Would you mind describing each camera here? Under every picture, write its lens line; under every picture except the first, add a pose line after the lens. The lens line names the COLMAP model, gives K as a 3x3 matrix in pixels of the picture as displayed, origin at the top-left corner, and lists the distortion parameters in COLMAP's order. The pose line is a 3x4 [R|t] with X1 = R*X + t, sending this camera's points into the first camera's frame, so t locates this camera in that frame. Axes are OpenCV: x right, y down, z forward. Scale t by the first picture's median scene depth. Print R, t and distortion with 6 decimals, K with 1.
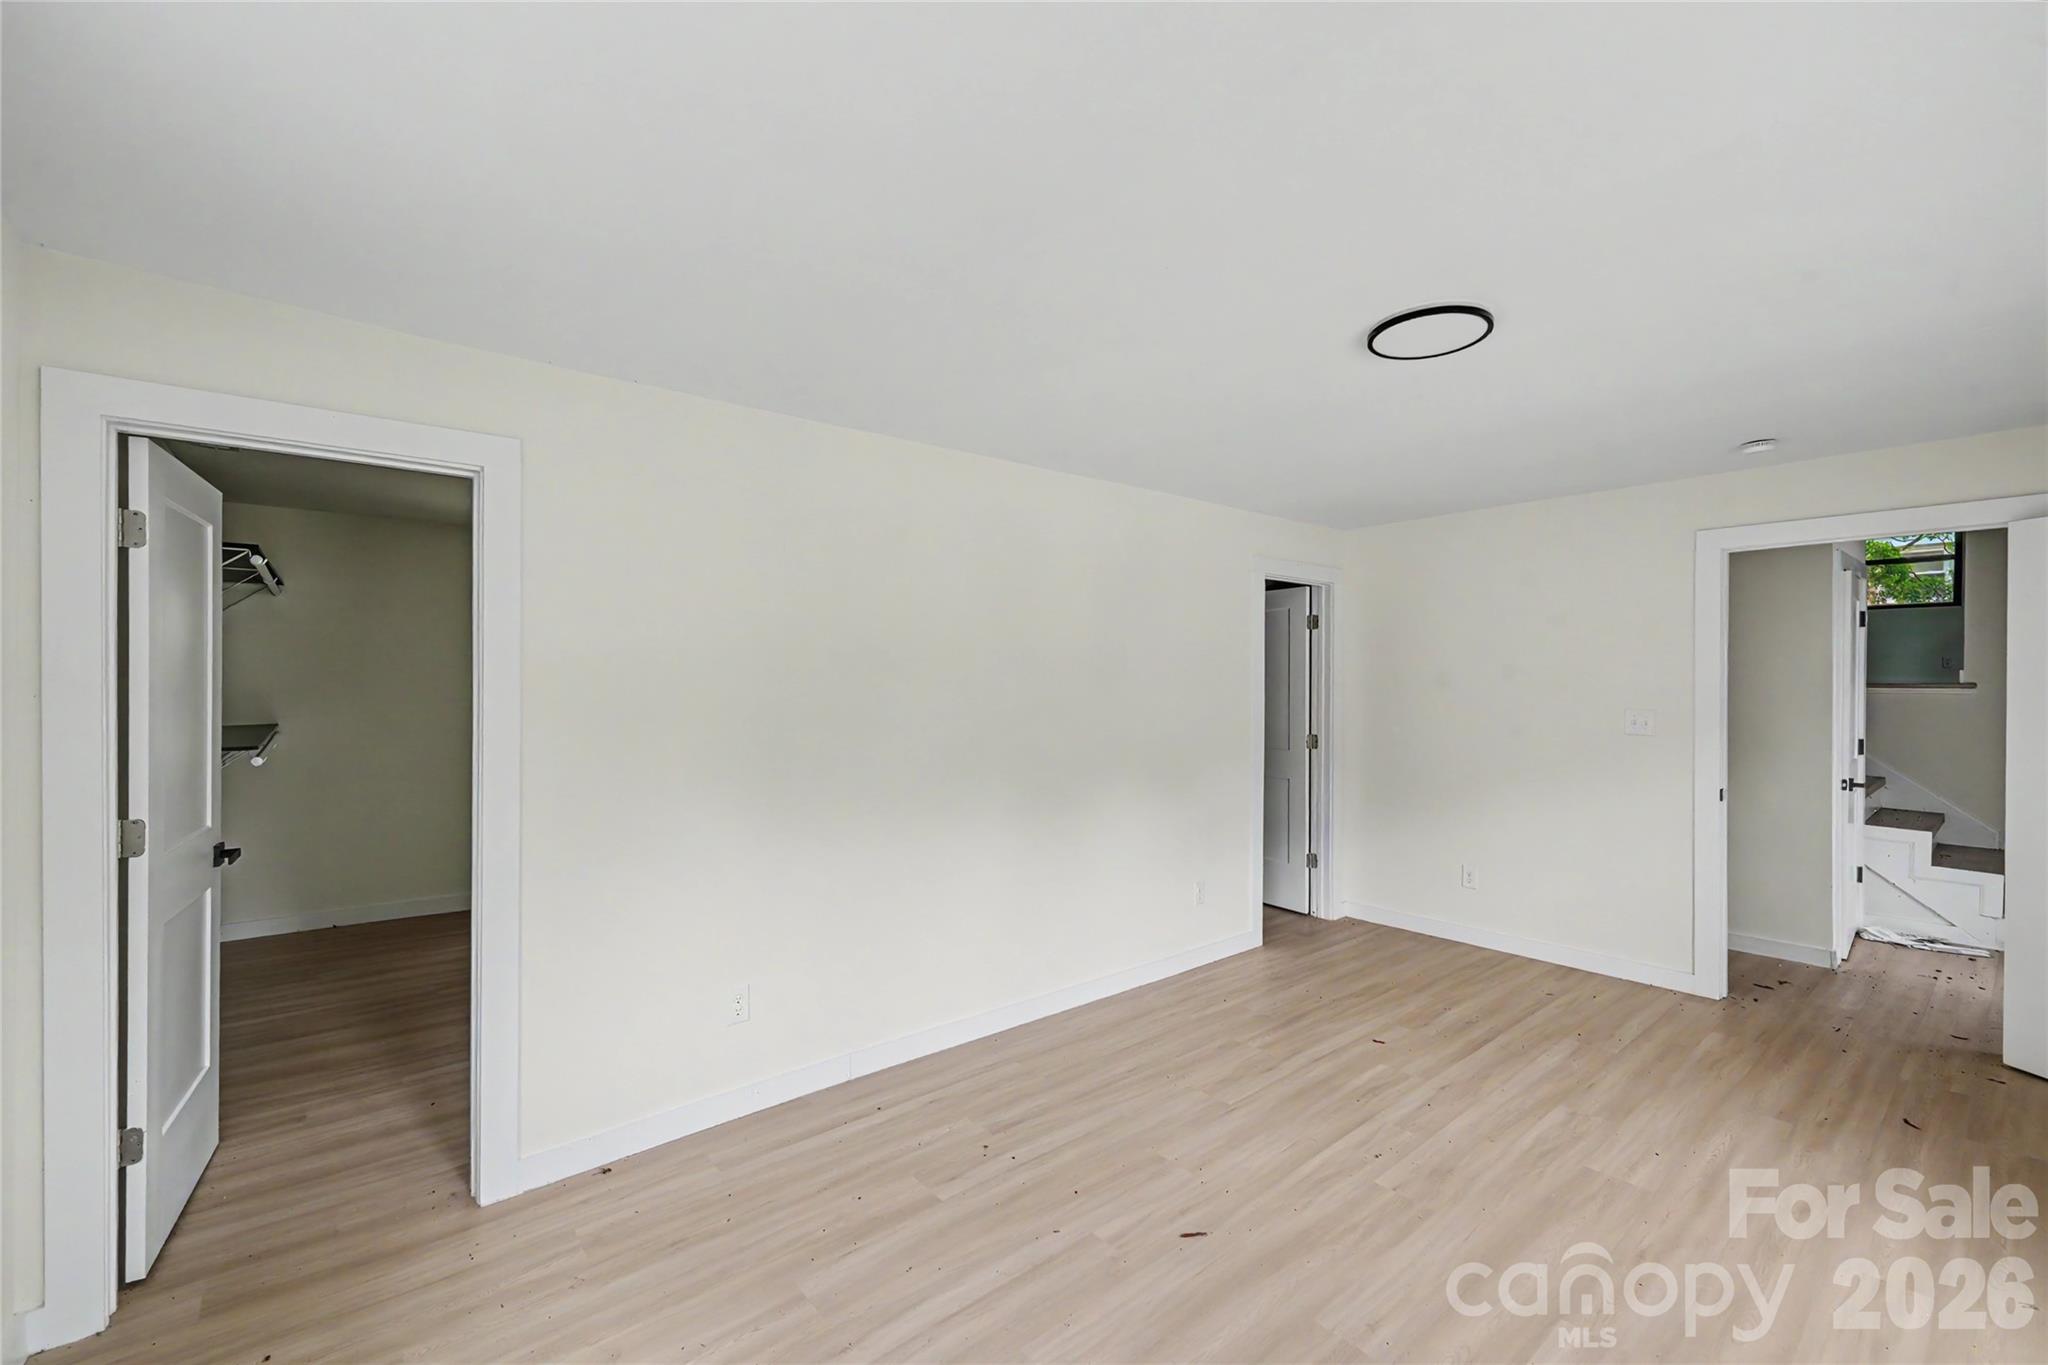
lens RADIAL K [[845.1, 0, 1024.0], [0, 845.1, 682.5], [0, 0, 1]] dist [-0.000488, -0.000399]
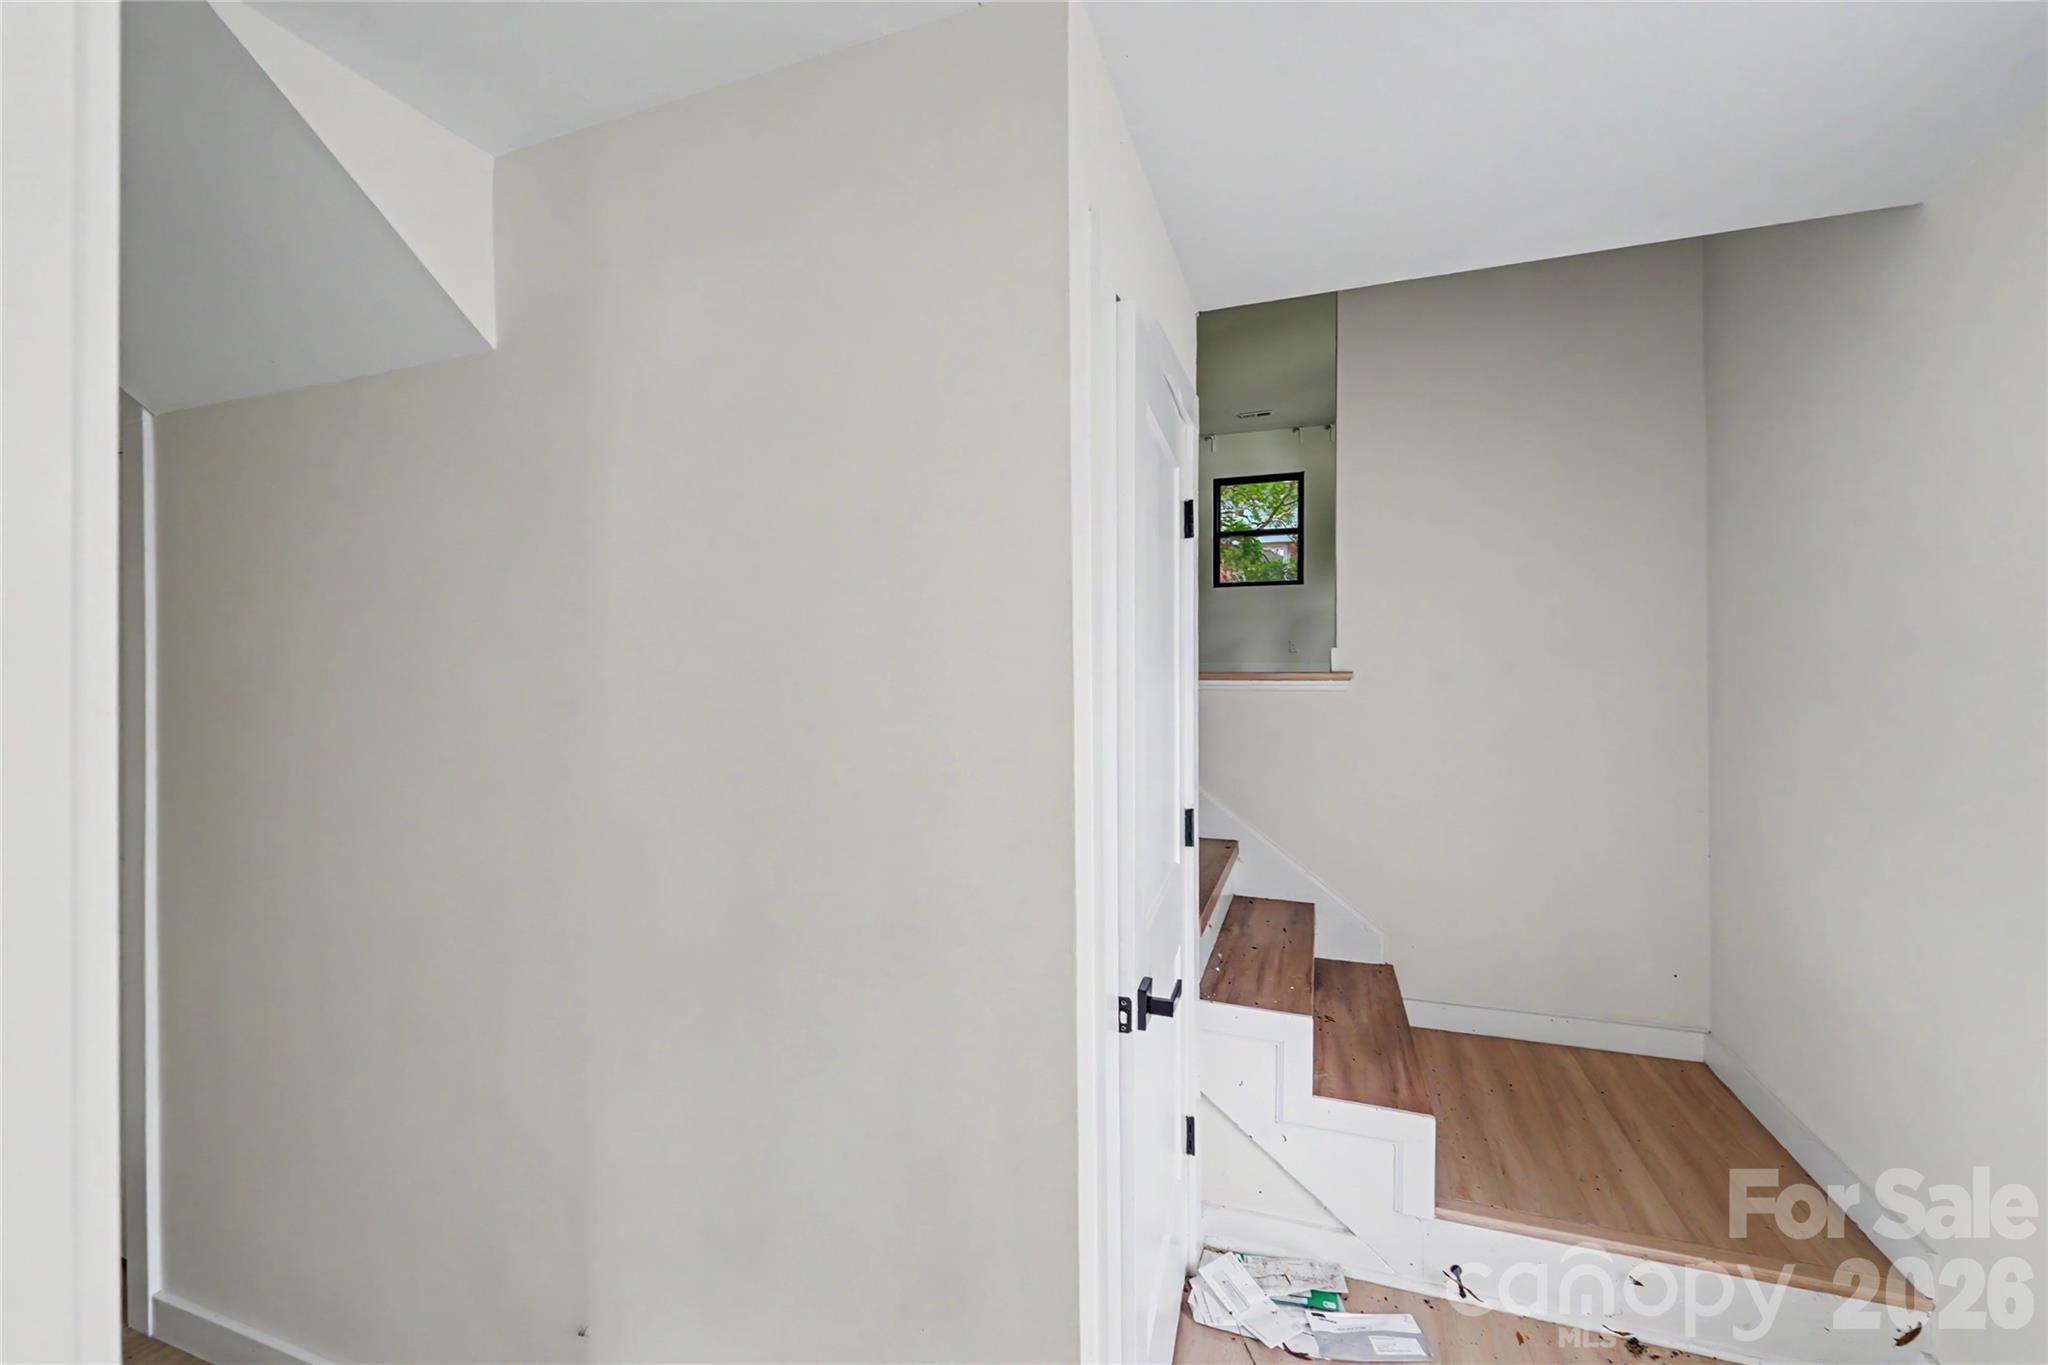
lens RADIAL K [[829.9, 0, 1019.4], [0, 829.9, 672.8], [0, 0, 1]] dist [0.000464, -0.000093]
pose [[0.864194, -0.010159, 0.503057, 0.684817], [0.009972, 0.999946, 0.003063, -0.001994], [-0.503061, 0.002369, 0.864248, 0.660196]]
